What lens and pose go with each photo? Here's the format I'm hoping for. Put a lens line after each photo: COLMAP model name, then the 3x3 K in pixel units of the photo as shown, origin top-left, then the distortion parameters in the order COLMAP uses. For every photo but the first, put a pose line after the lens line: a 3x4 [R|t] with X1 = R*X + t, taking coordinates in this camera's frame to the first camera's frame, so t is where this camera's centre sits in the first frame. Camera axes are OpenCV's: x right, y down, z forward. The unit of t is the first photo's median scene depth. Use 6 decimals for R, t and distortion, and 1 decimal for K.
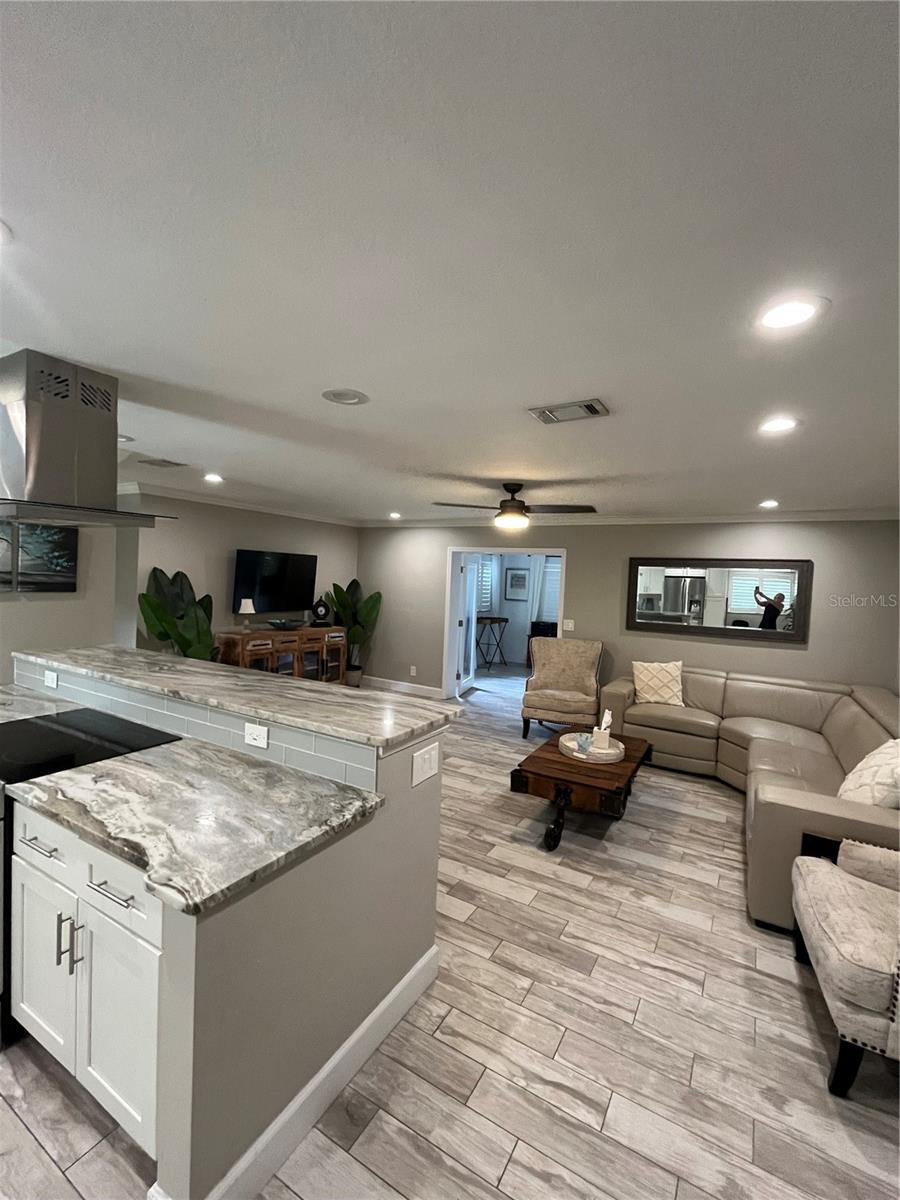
lens RADIAL K [[528.2, 0, 450.0], [0, 528.2, 600.0], [0, 0, 1]] dist [-0.001993, -0.000223]
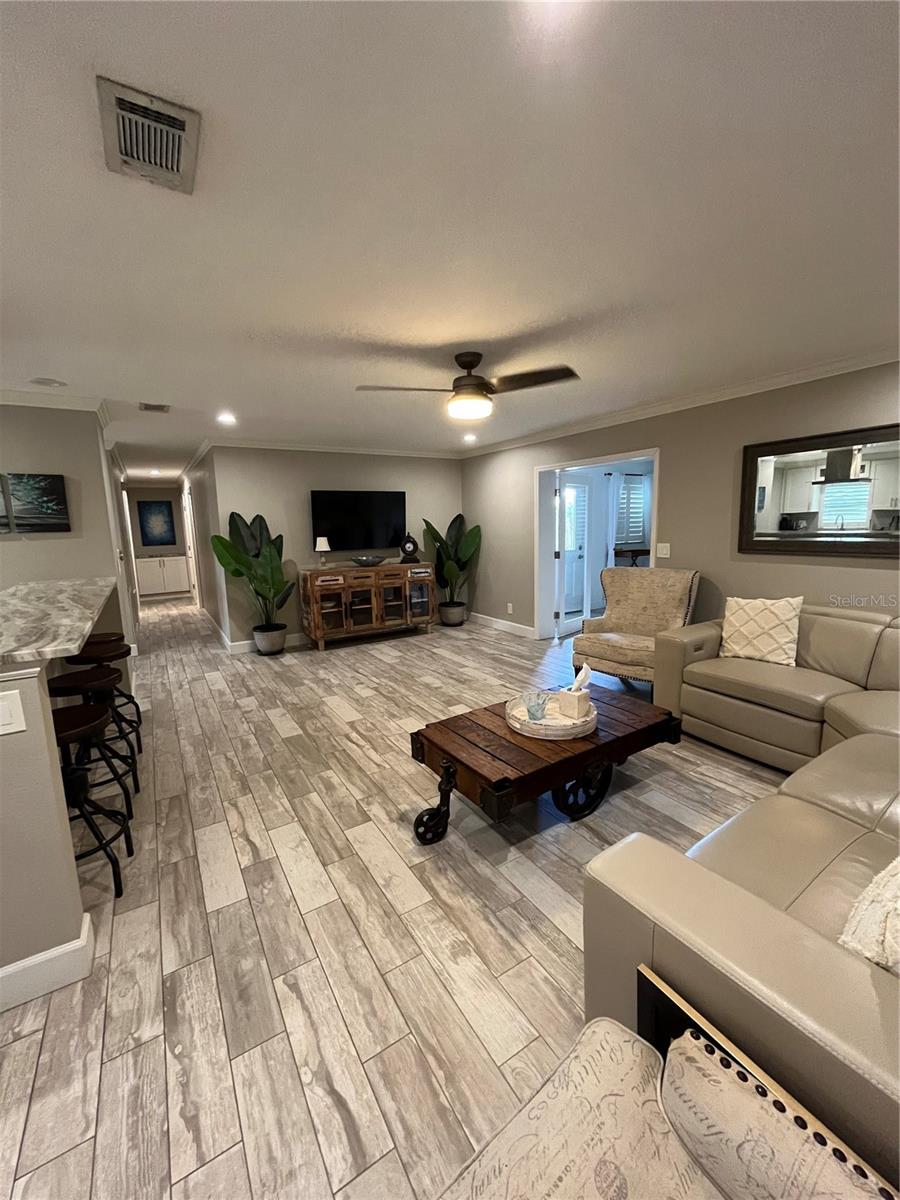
lens RADIAL K [[484.9, 0, 450.0], [0, 484.9, 600.0], [0, 0, 1]] dist [-0.004313, -0.000008]
pose [[0.884026, 0.006772, -0.467389, 0.345713], [0.044892, 0.994043, 0.099313, 0.043778], [0.465278, -0.108778, 0.878456, 0.294330]]
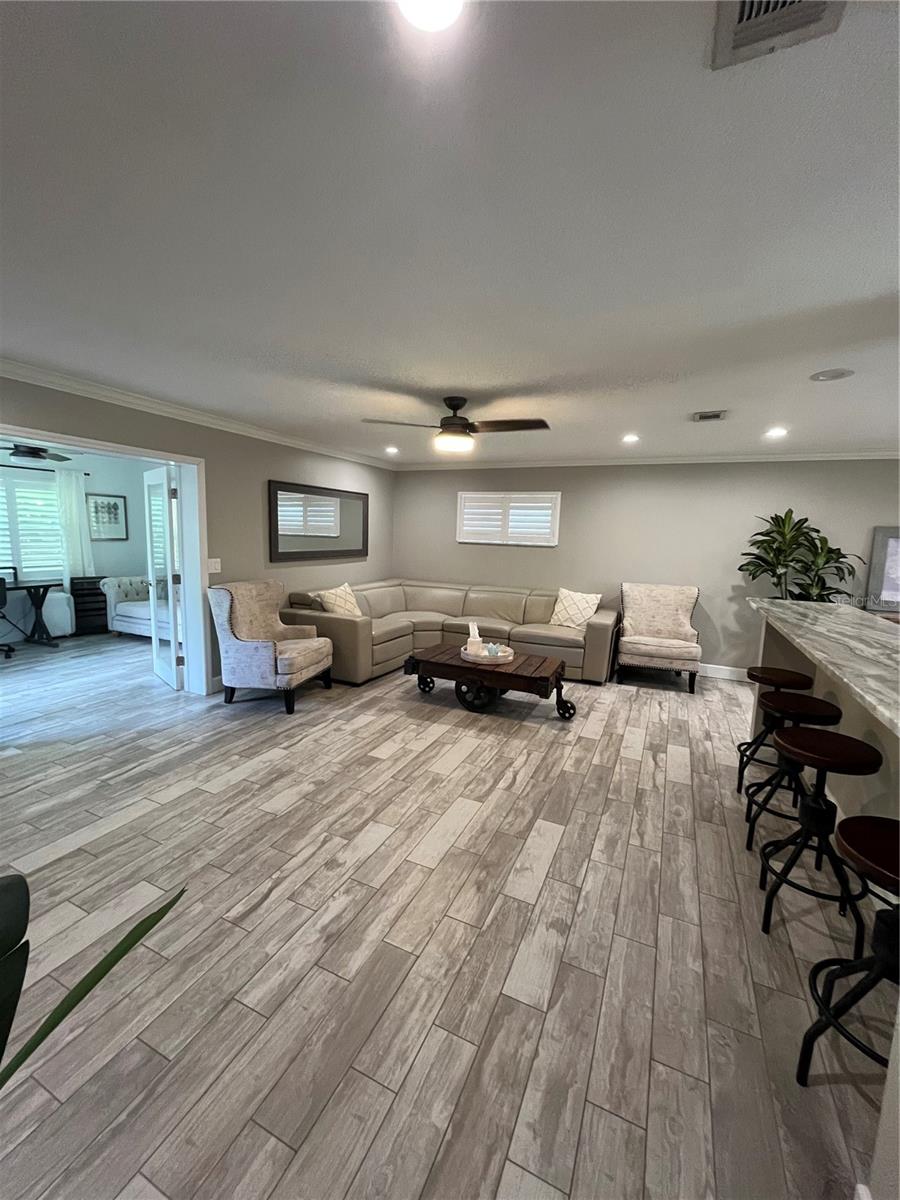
lens RADIAL K [[484.9, 0, 450.0], [0, 484.9, 600.0], [0, 0, 1]] dist [-0.004313, -0.000008]
pose [[-0.095391, -0.179476, 0.979127, -0.598695], [0.010438, 0.983378, 0.181272, -0.031396], [-0.995385, 0.027512, -0.091932, 0.906410]]
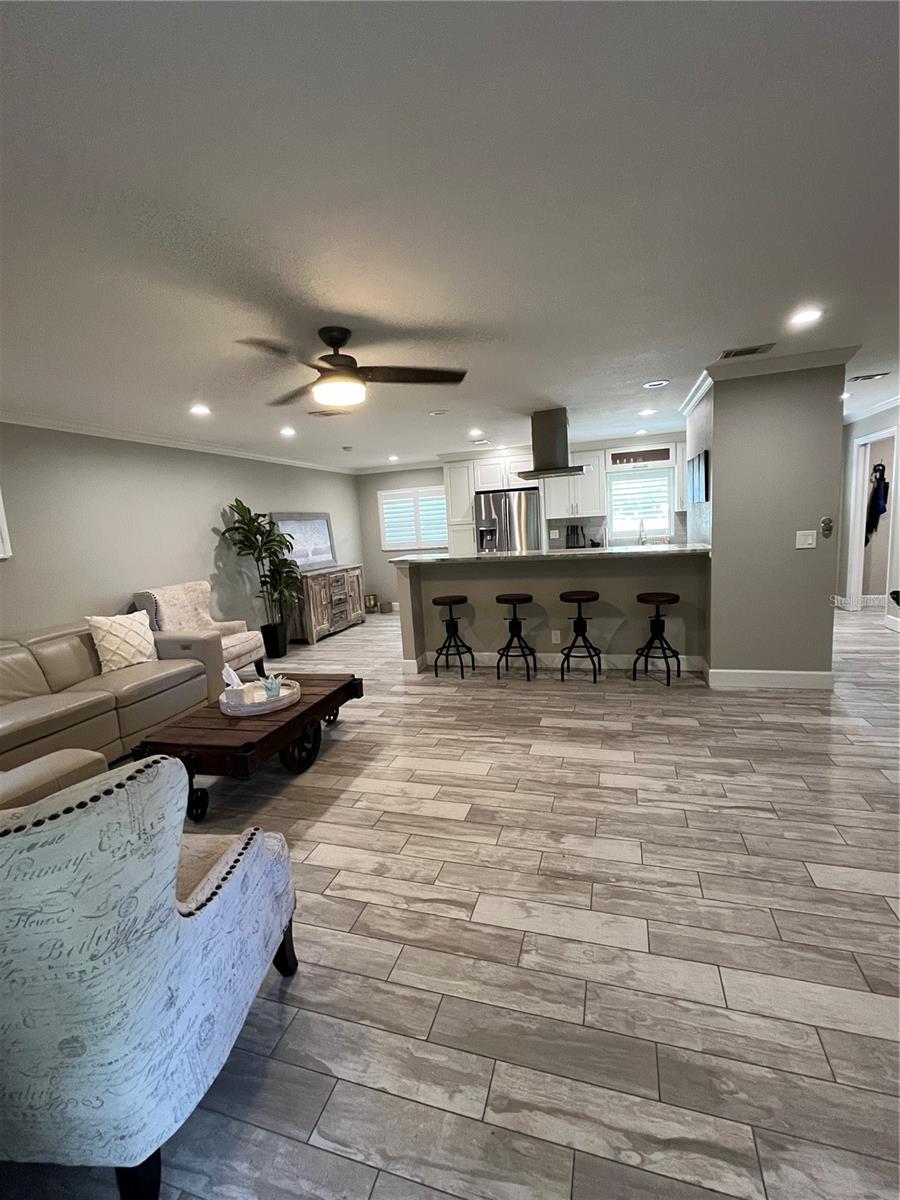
lens RADIAL K [[525.1, 0, 450.0], [0, 525.1, 600.0], [0, 0, 1]] dist [-0.002817, -0.000238]
pose [[-0.974690, 0.050887, -0.217691, 0.114592], [0.010633, 0.983200, 0.182222, -0.012761], [0.223306, 0.175295, -0.958857, 1.402929]]
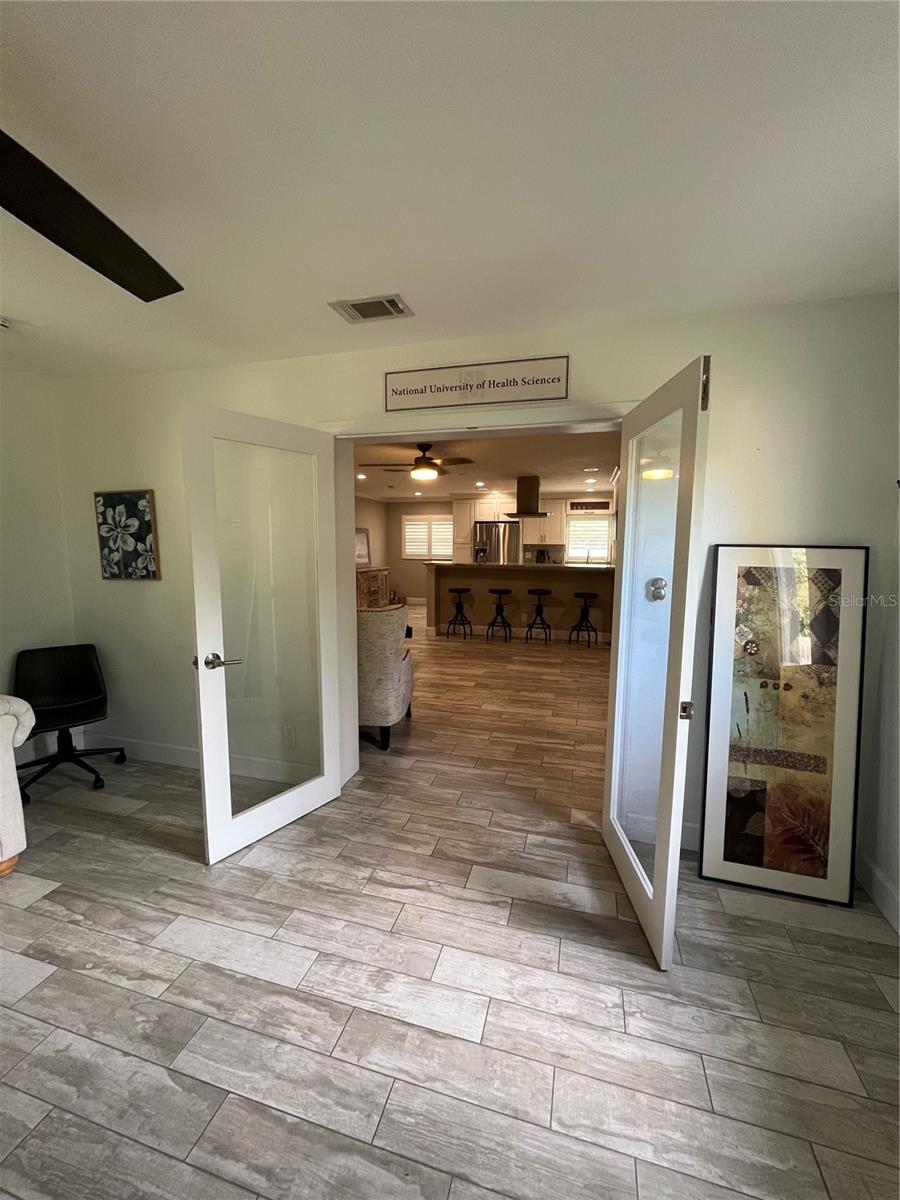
lens RADIAL K [[484.9, 0, 450.0], [0, 484.9, 600.0], [0, 0, 1]] dist [-0.004313, -0.000008]
pose [[-0.966842, -0.018820, -0.254682, 0.293690], [-0.059792, 0.986243, 0.154108, -0.025818], [0.248279, 0.164226, -0.954666, 1.832210]]
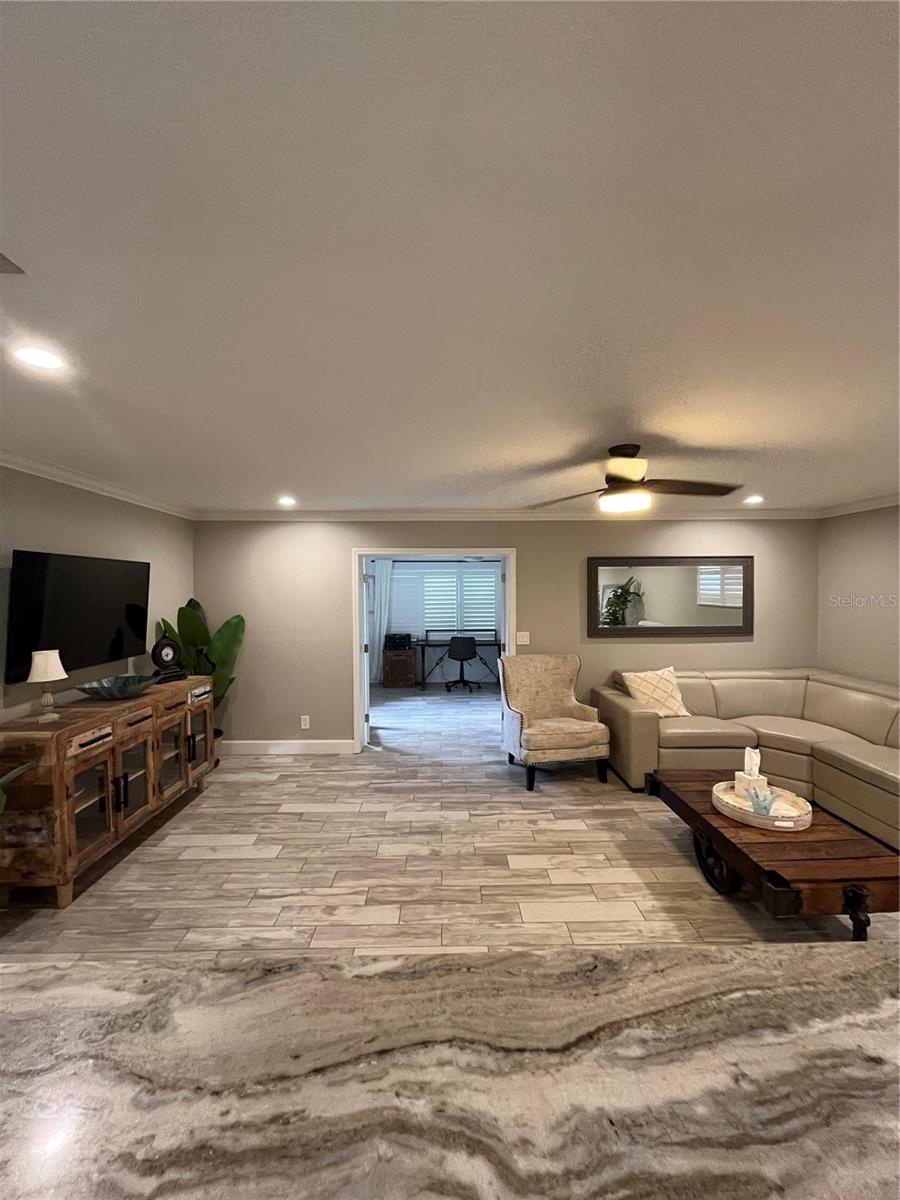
lens RADIAL K [[484.9, 0, 450.0], [0, 484.9, 600.0], [0, 0, 1]] dist [-0.004313, -0.000008]
pose [[0.850998, -0.057711, 0.521988, -0.344689], [0.063625, 0.997952, 0.006604, -0.032856], [-0.521300, 0.027592, 0.852927, 0.487217]]
